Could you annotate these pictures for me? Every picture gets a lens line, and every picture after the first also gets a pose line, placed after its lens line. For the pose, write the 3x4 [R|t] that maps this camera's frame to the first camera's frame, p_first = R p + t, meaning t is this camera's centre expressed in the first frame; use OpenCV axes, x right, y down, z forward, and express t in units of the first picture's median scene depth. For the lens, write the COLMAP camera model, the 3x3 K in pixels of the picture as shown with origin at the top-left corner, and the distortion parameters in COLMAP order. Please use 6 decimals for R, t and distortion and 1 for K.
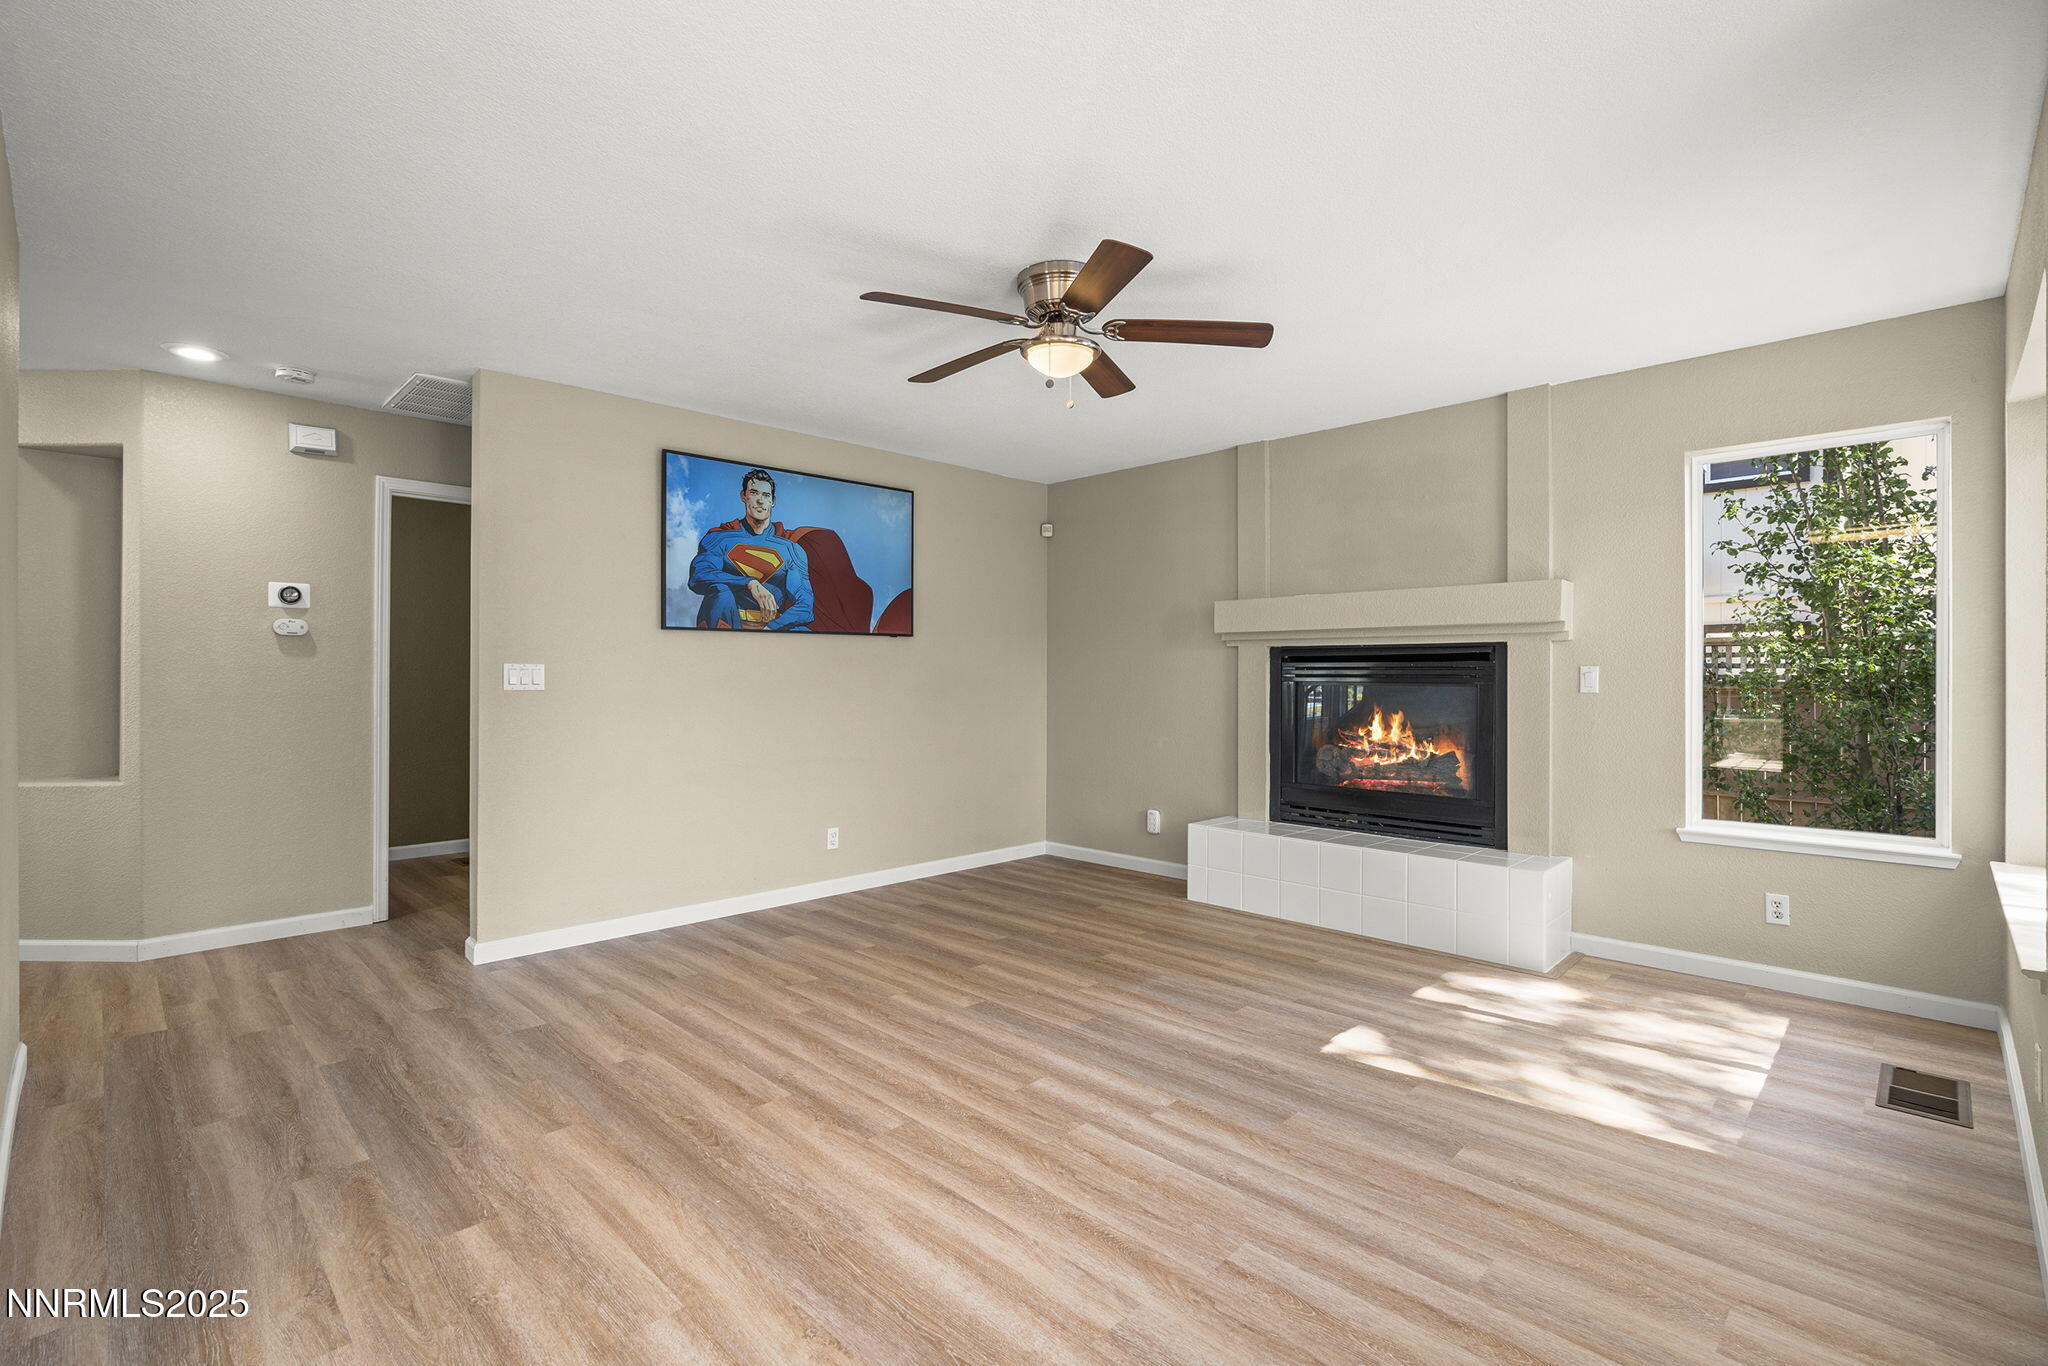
lens RADIAL K [[931.9, 0, 1023.5], [0, 931.9, 652.7], [0, 0, 1]] dist [-0.008819, 0.002376]
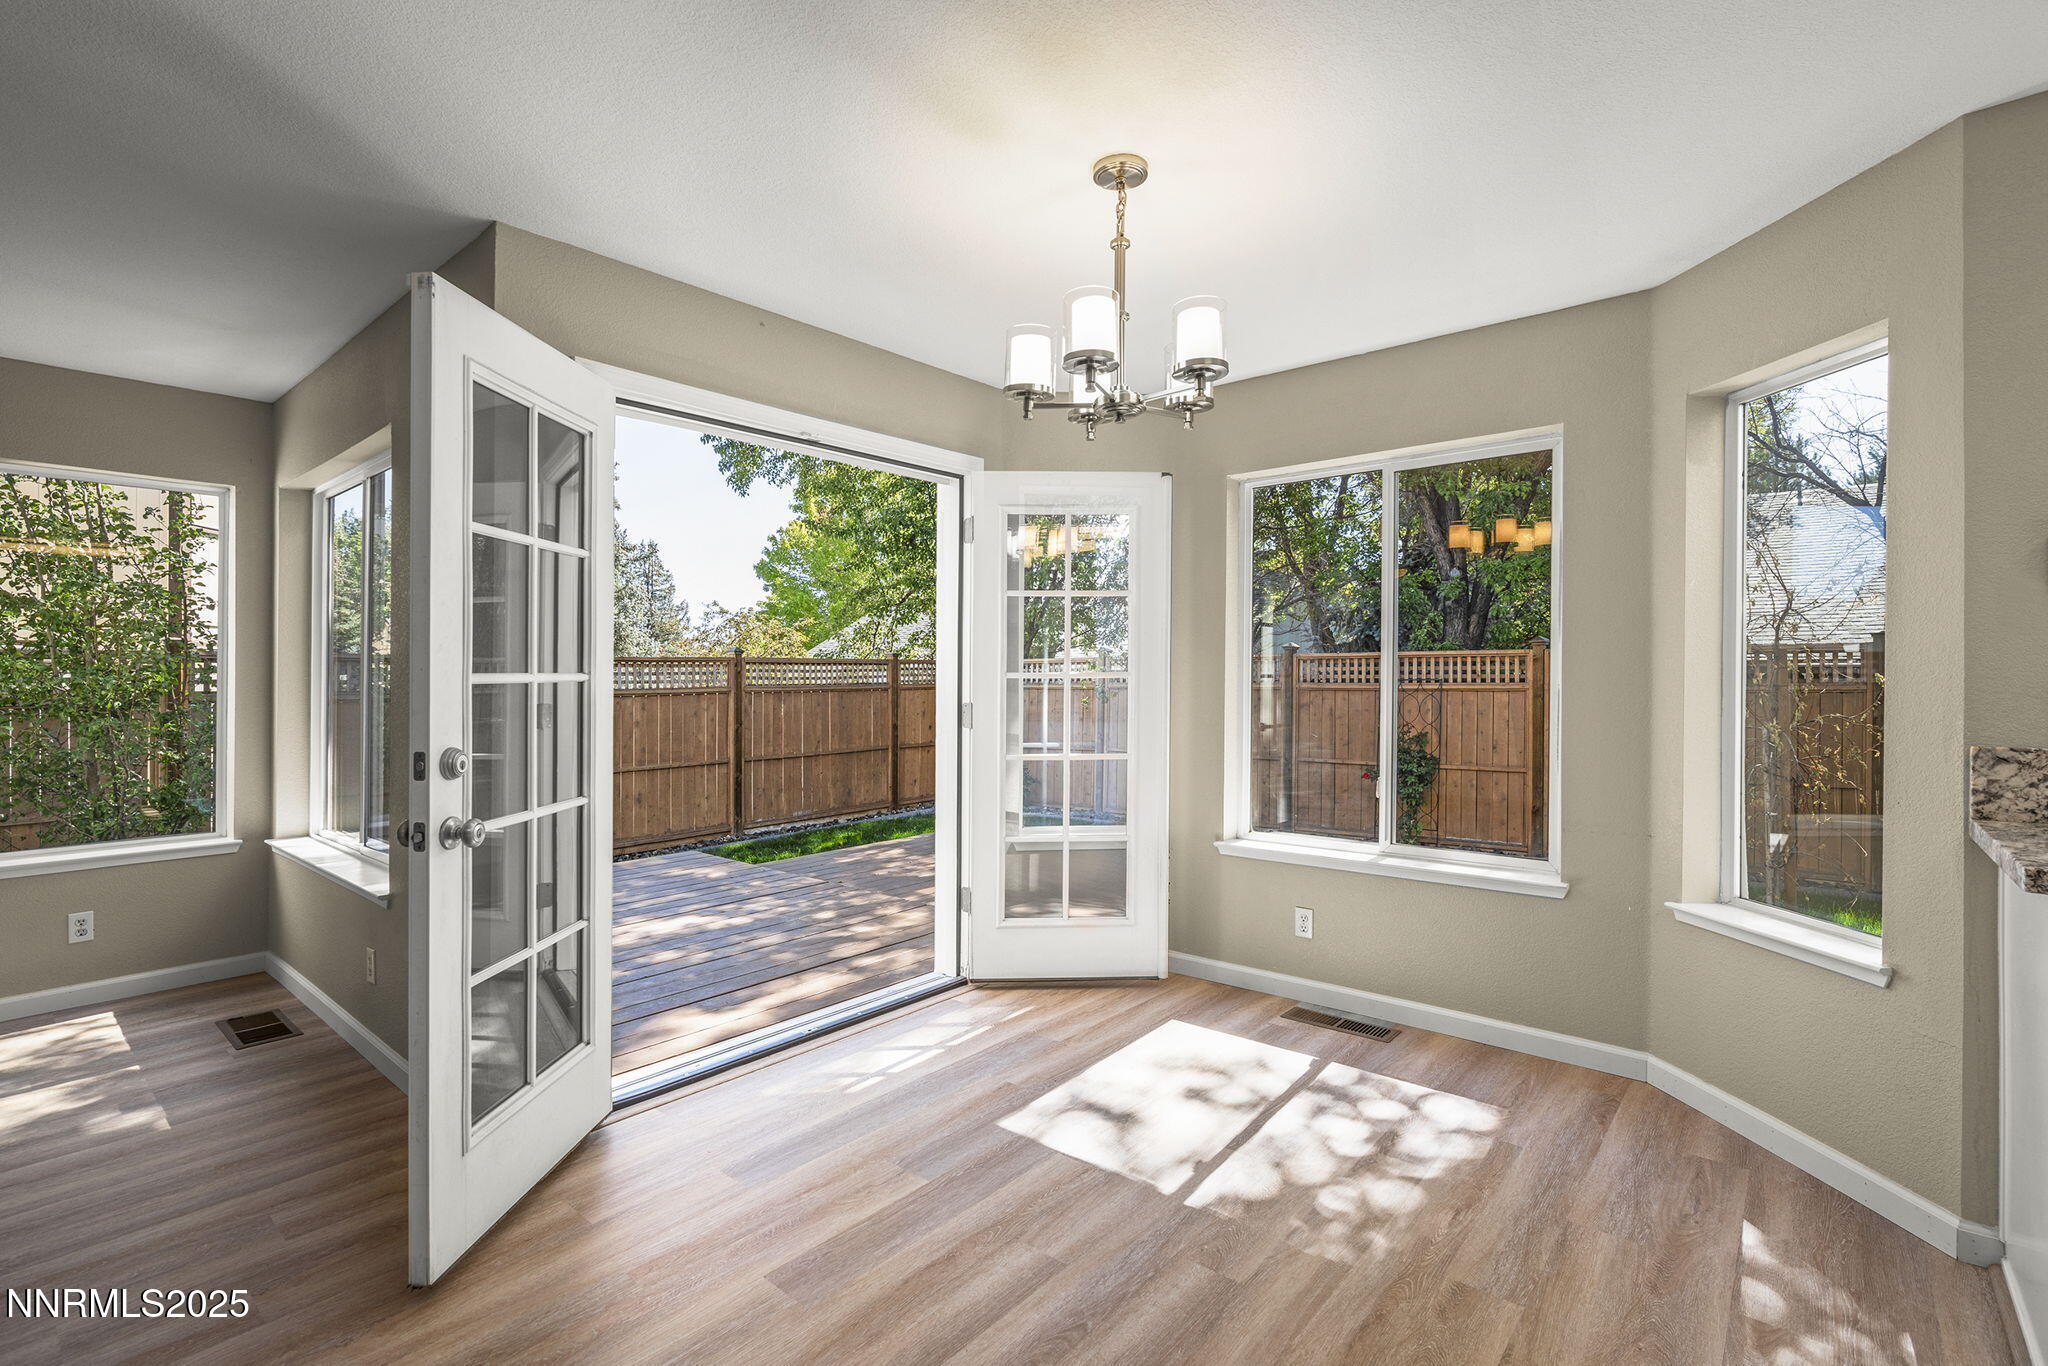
lens RADIAL K [[931.9, 0, 1002.8], [0, 931.9, 681.3], [0, 0, 1]] dist [-0.008819, 0.002376]
pose [[-0.058072, -0.006874, 0.998289, -0.227480], [-0.017922, 0.999822, 0.005842, -0.017174], [-0.998151, -0.017552, -0.058185, 0.037487]]
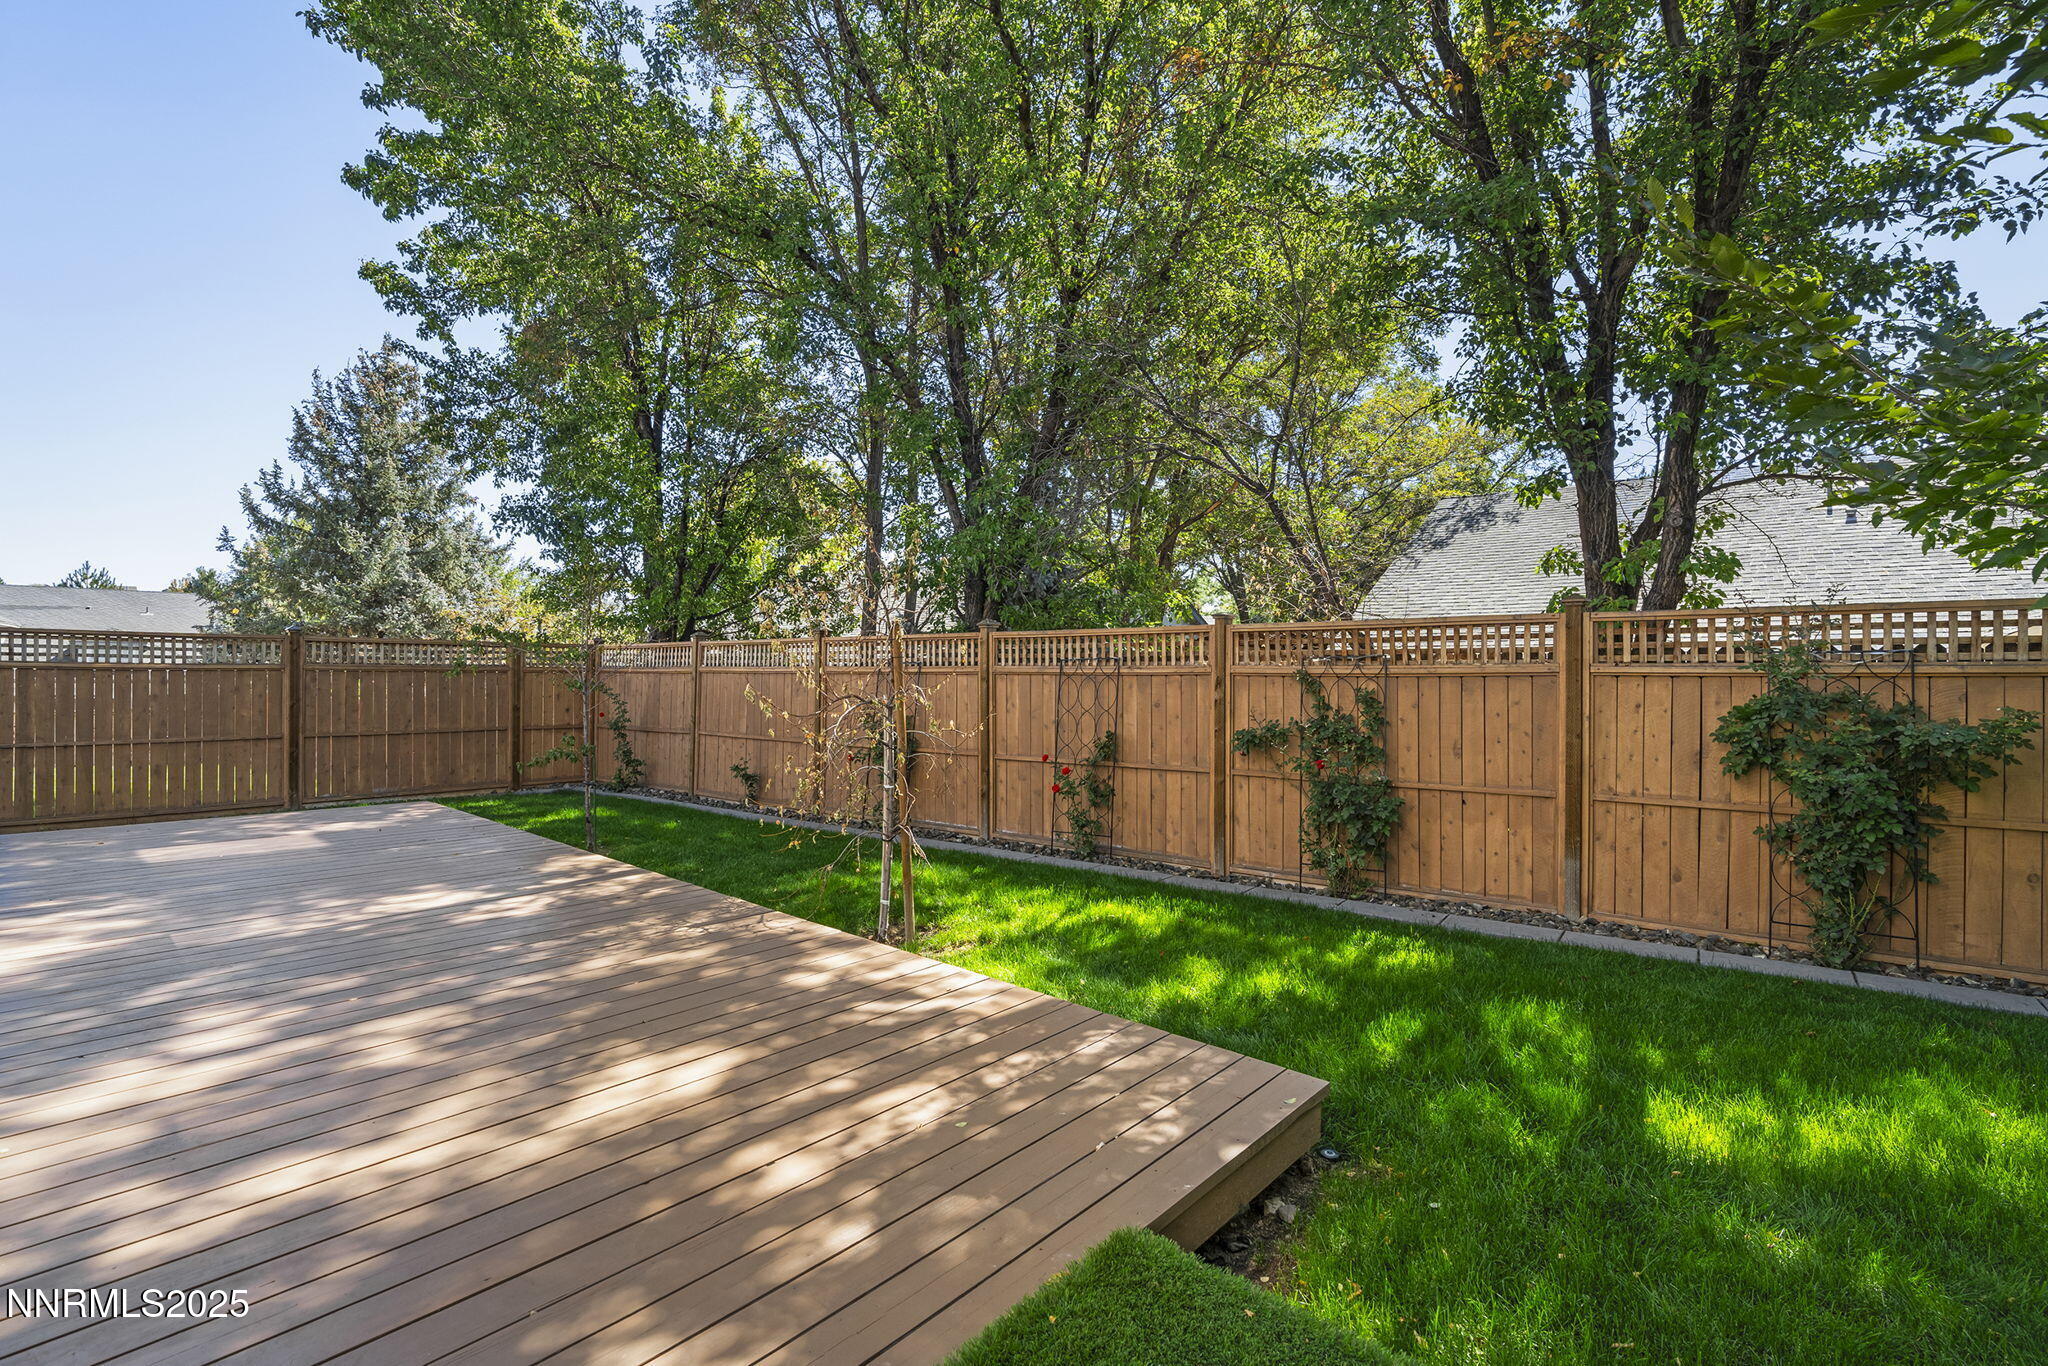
lens RADIAL K [[931.9, 0, 1017.3], [0, 931.9, 682.7], [0, 0, 1]] dist [-0.008819, 0.002376]
pose [[-0.038895, -0.009254, 0.999200, -0.317747], [-0.028997, 0.999546, 0.008128, -0.003276], [-0.998822, -0.028657, -0.039146, -1.319686]]
